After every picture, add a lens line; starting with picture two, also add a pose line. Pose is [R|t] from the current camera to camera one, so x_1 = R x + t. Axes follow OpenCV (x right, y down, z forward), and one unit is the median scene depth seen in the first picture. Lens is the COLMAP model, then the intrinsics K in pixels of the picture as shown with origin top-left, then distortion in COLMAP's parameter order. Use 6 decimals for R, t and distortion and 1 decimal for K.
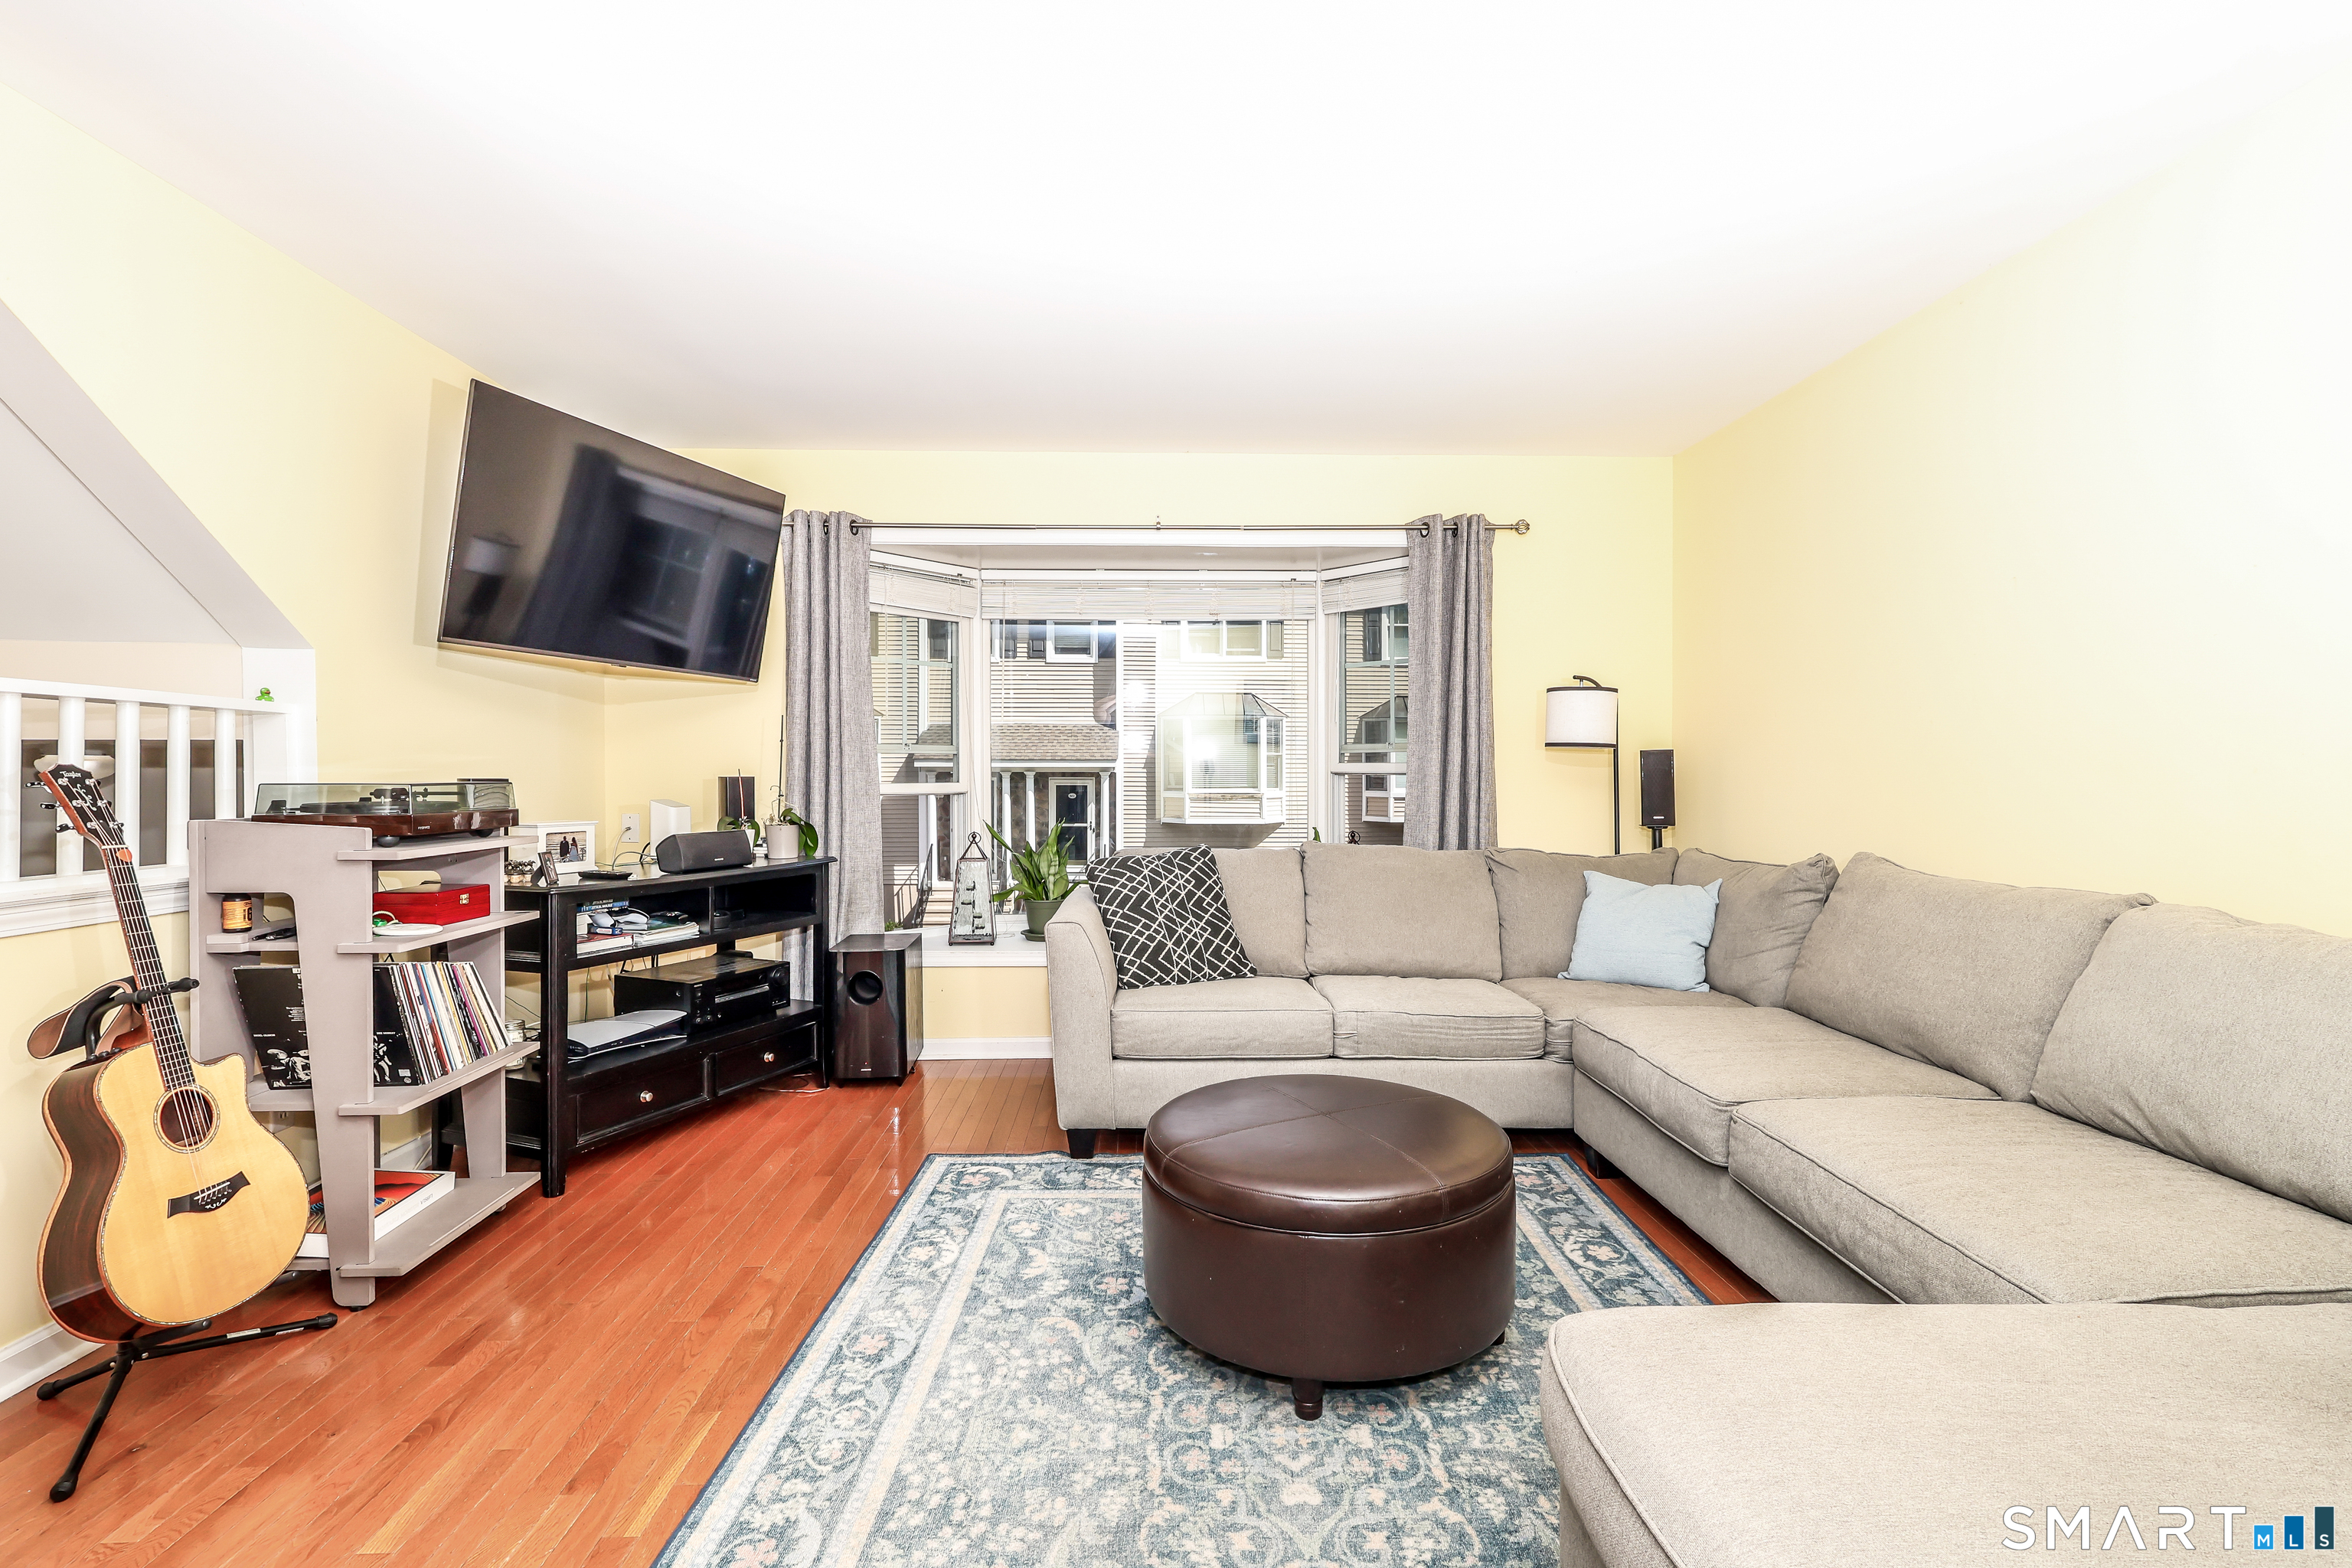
lens RADIAL K [[1086.2, 0, 1184.3], [0, 1086.2, 772.1], [0, 0, 1]] dist [0.000915, 0.001490]
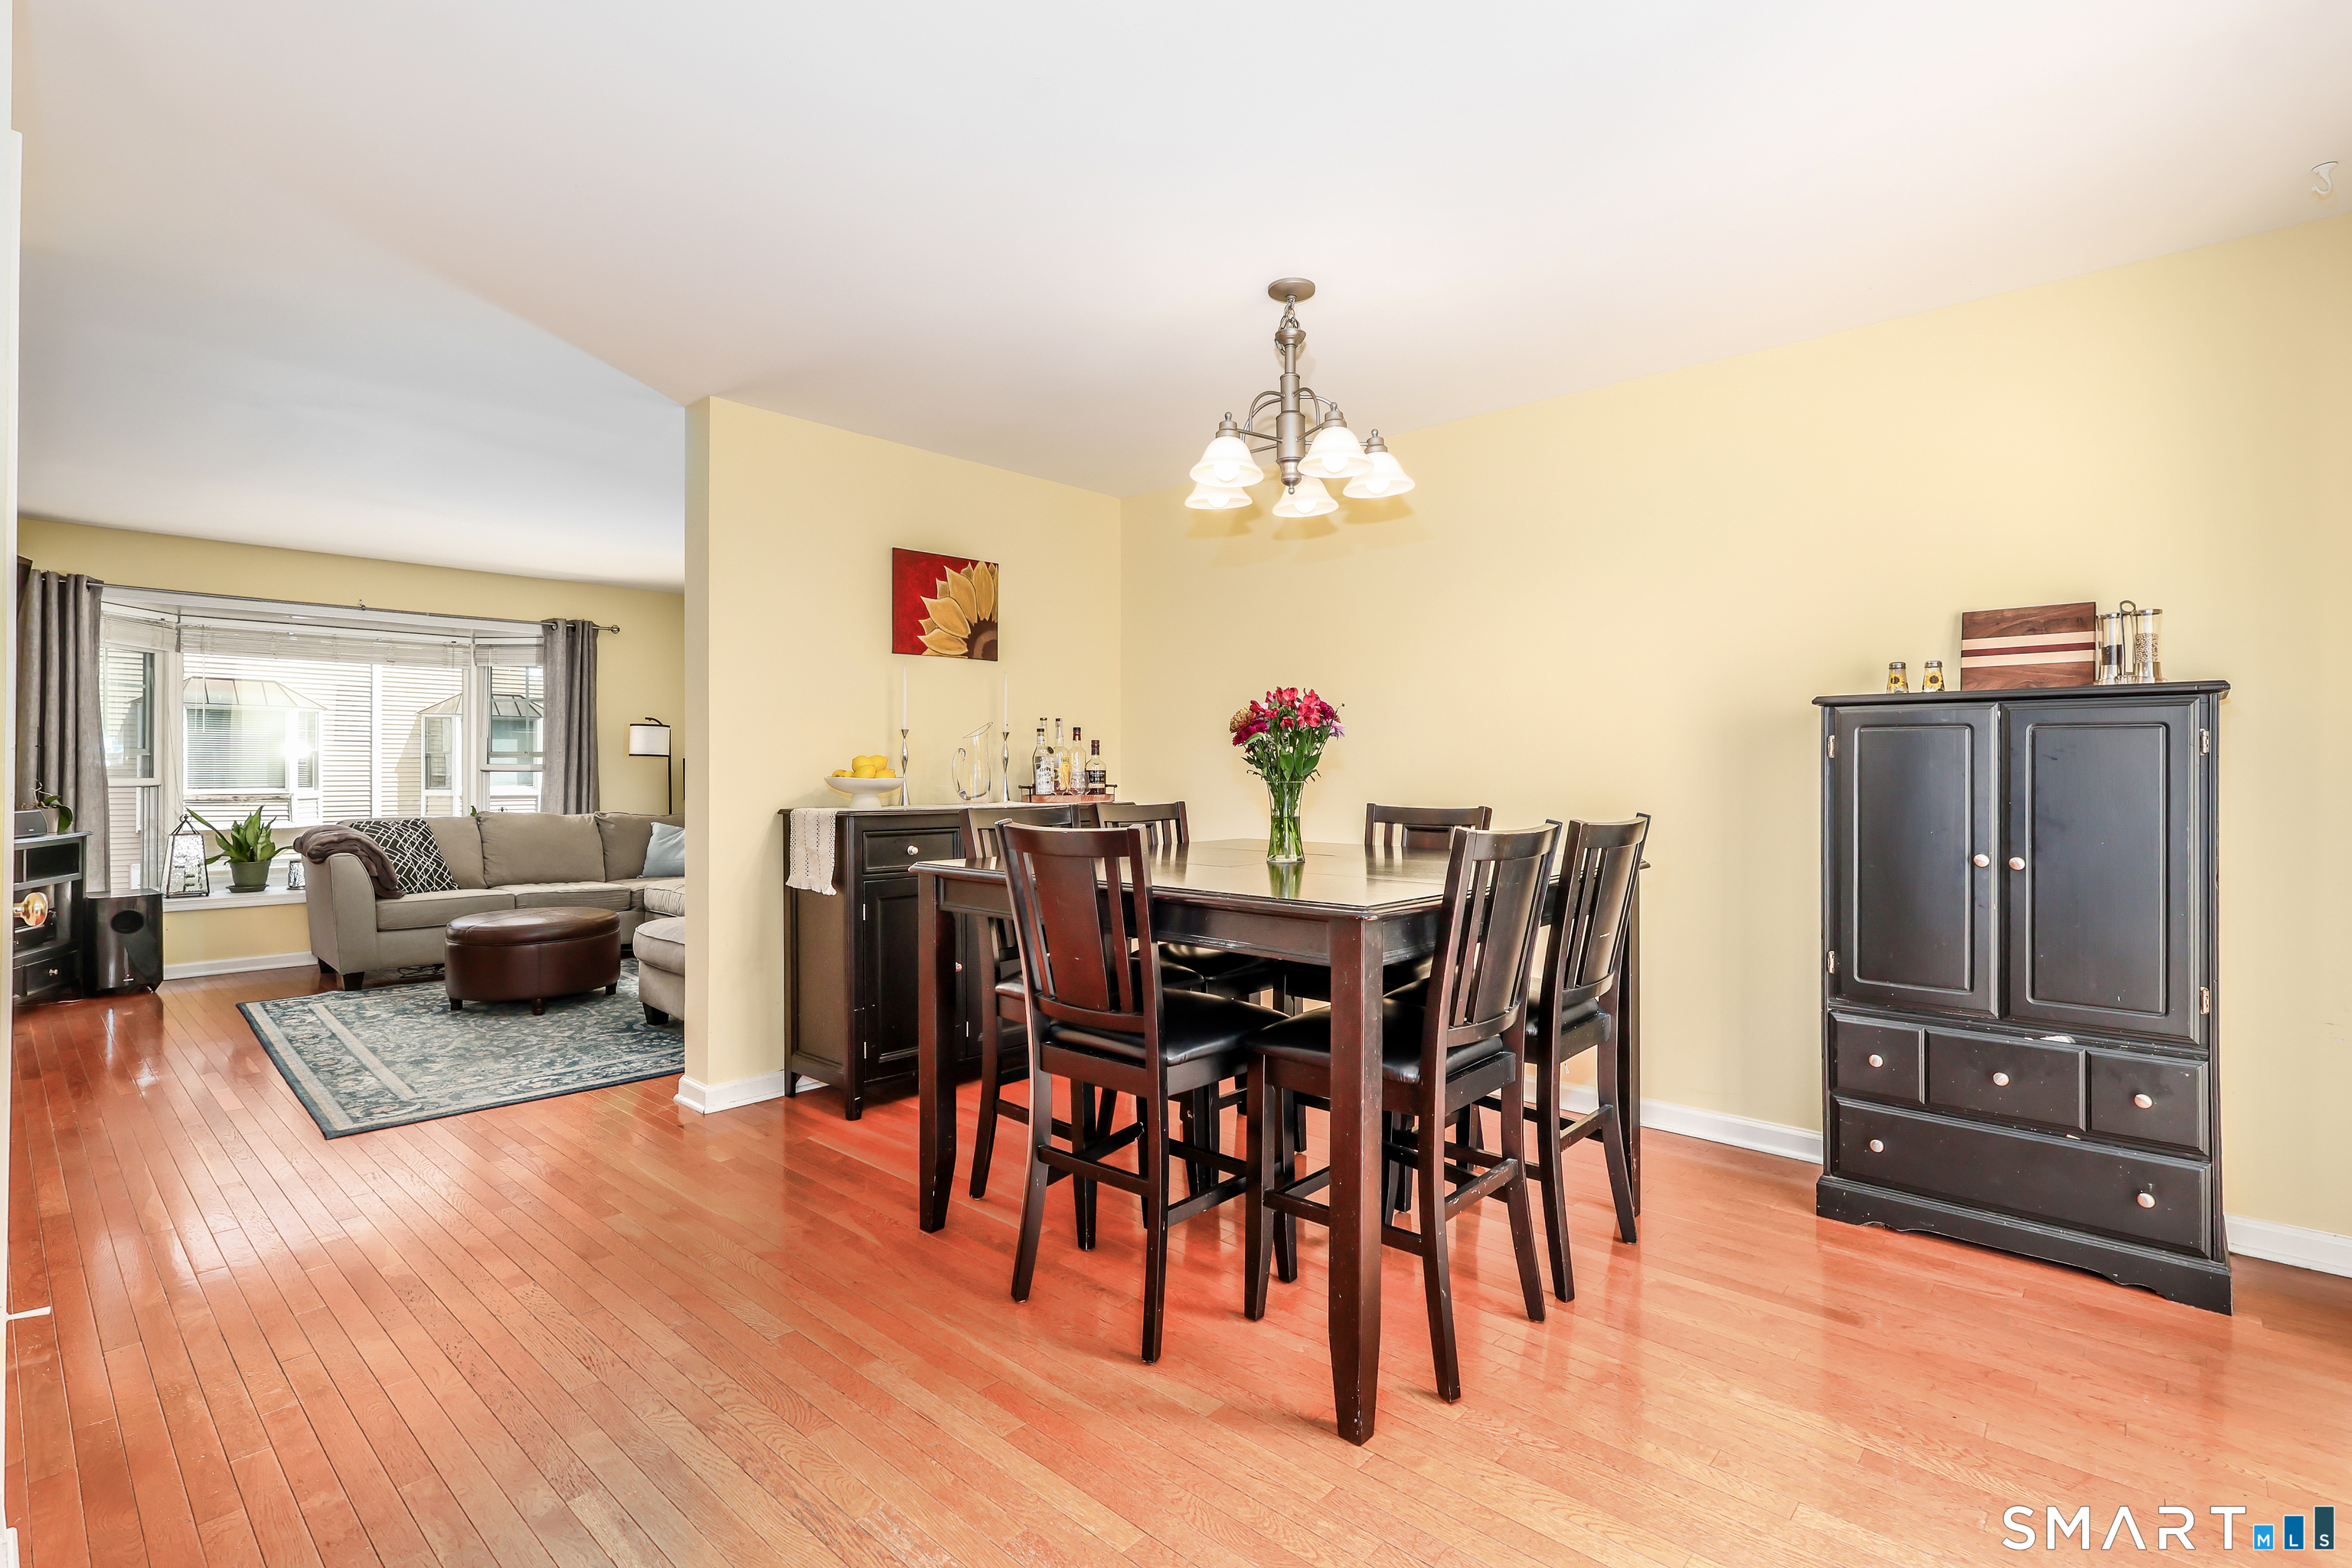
lens RADIAL K [[1152.7, 0, 1175.6], [0, 1152.7, 770.1], [0, 0, 1]] dist [-0.001076, 0.000284]
pose [[0.721291, 0.002420, 0.692627, -0.322964], [-0.002194, 0.999997, -0.001209, -0.000241], [-0.692628, -0.000647, 0.721295, -0.962848]]
